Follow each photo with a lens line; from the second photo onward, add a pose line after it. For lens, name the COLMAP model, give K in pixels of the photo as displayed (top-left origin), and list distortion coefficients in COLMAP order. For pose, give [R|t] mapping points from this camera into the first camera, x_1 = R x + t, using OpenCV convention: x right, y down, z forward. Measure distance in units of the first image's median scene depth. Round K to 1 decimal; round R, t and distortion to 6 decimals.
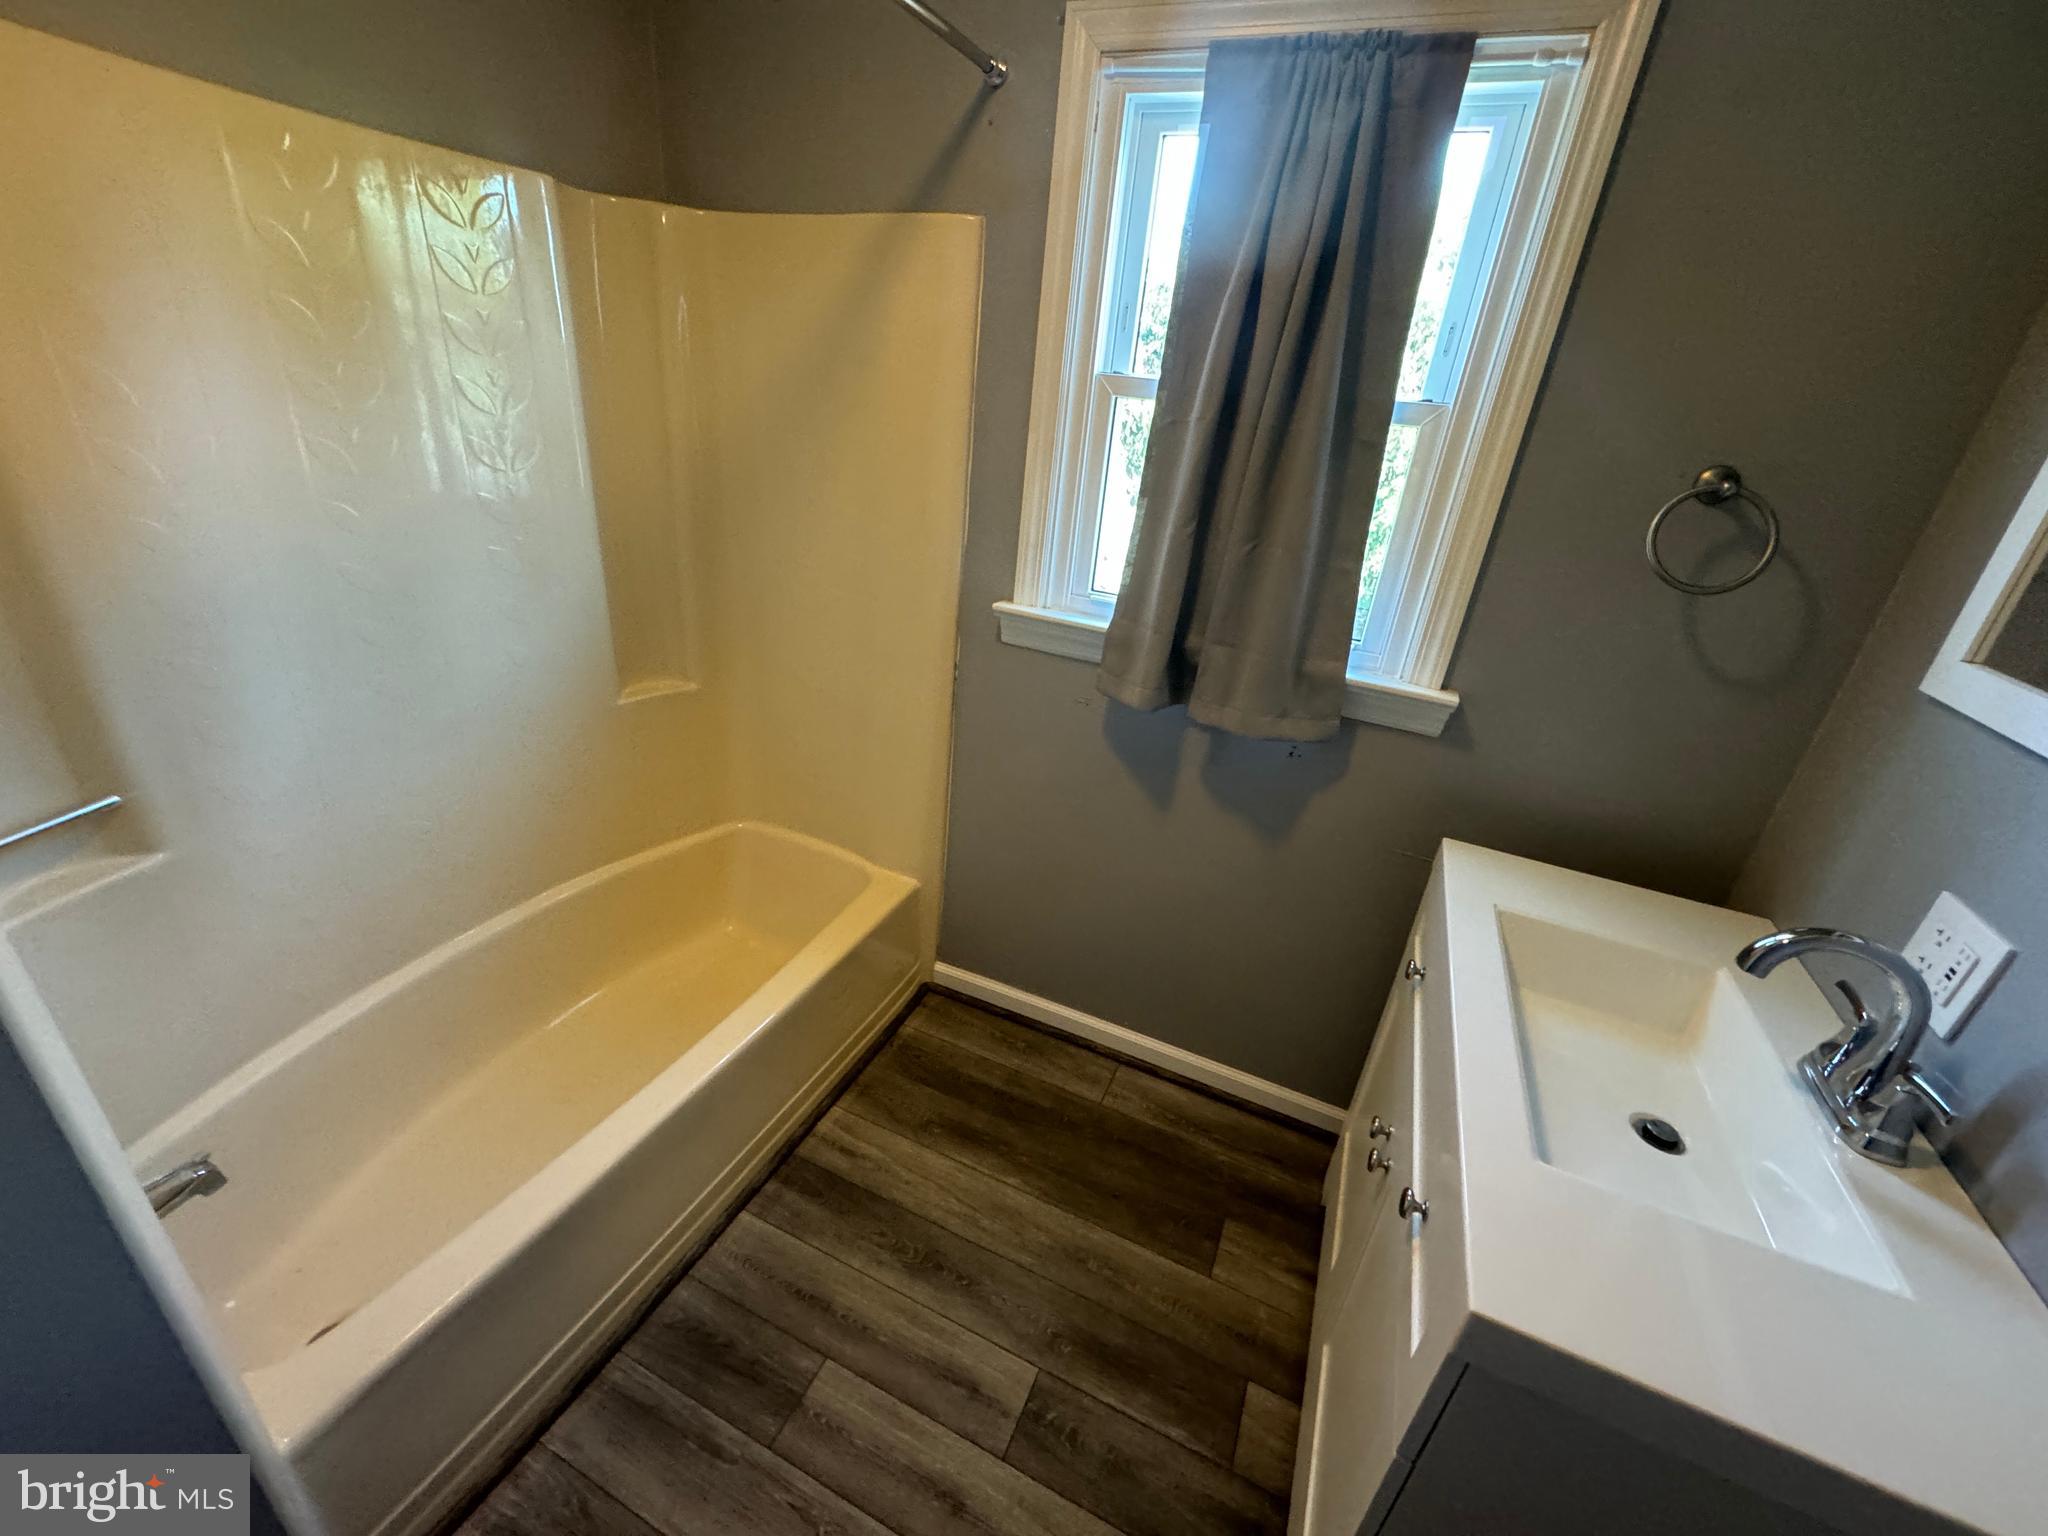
lens RADIAL K [[816.2, 0, 1024.2], [0, 816.2, 770.4], [0, 0, 1]] dist [-0.002828, 0.000393]
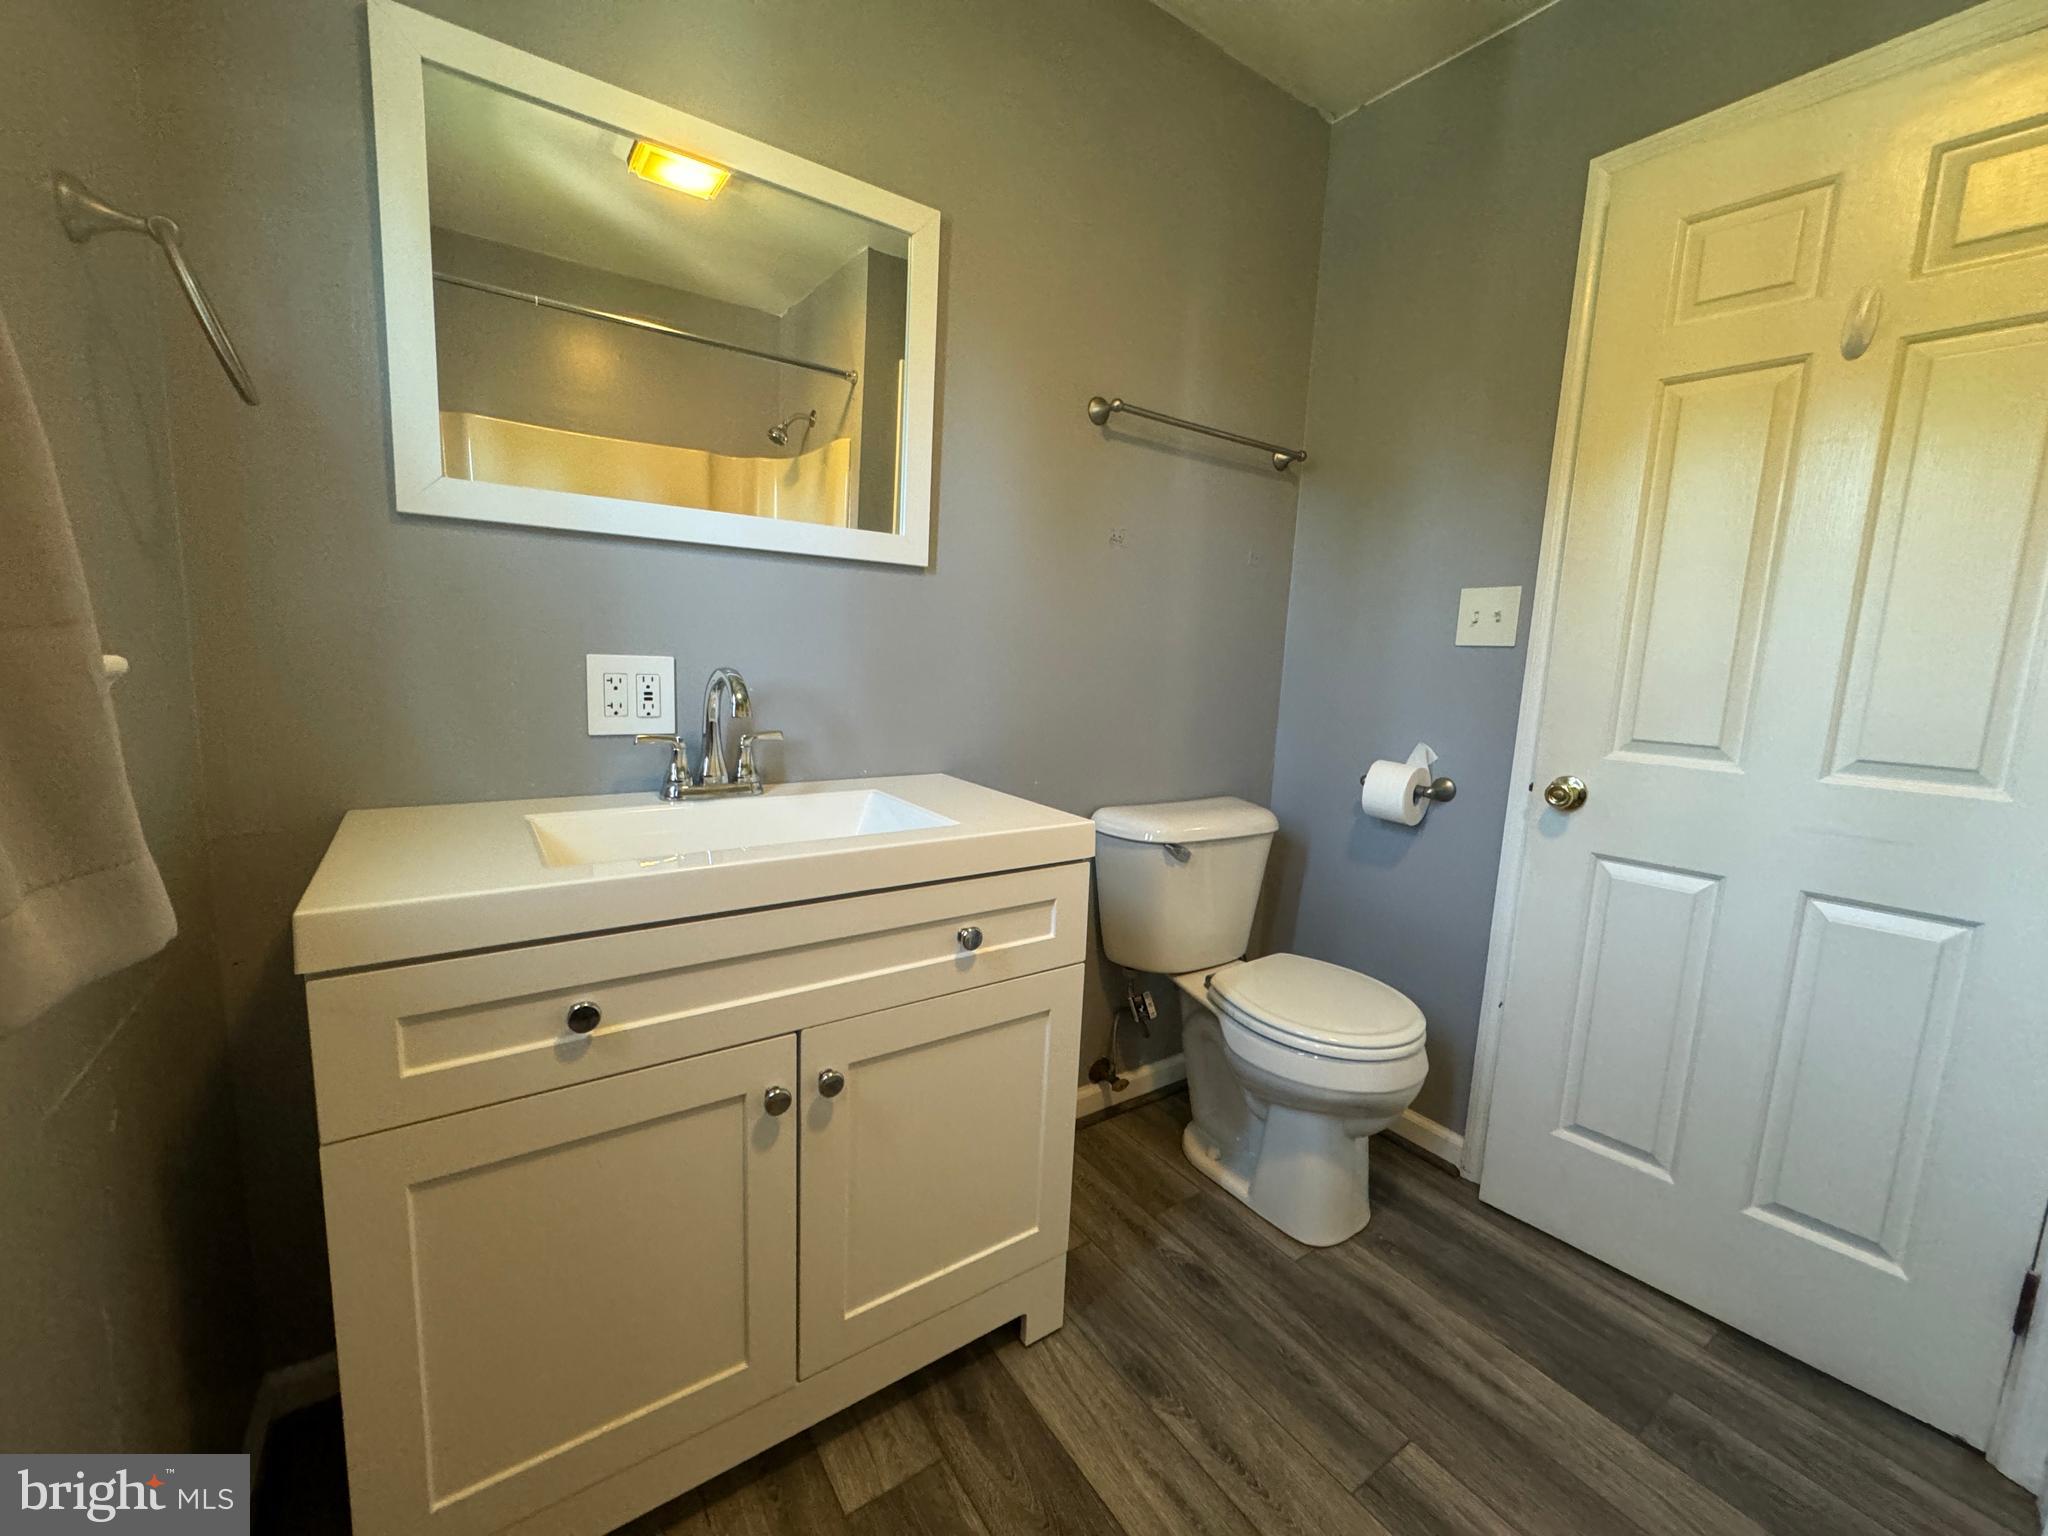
lens RADIAL K [[816.2, 0, 1027.5], [0, 816.2, 764.1], [0, 0, 1]] dist [-0.002828, 0.000393]
pose [[-0.849178, -0.211214, 0.484031, -0.088850], [0.091412, 0.843917, 0.528629, -0.229650], [-0.520135, 0.493146, -0.697328, 1.139381]]
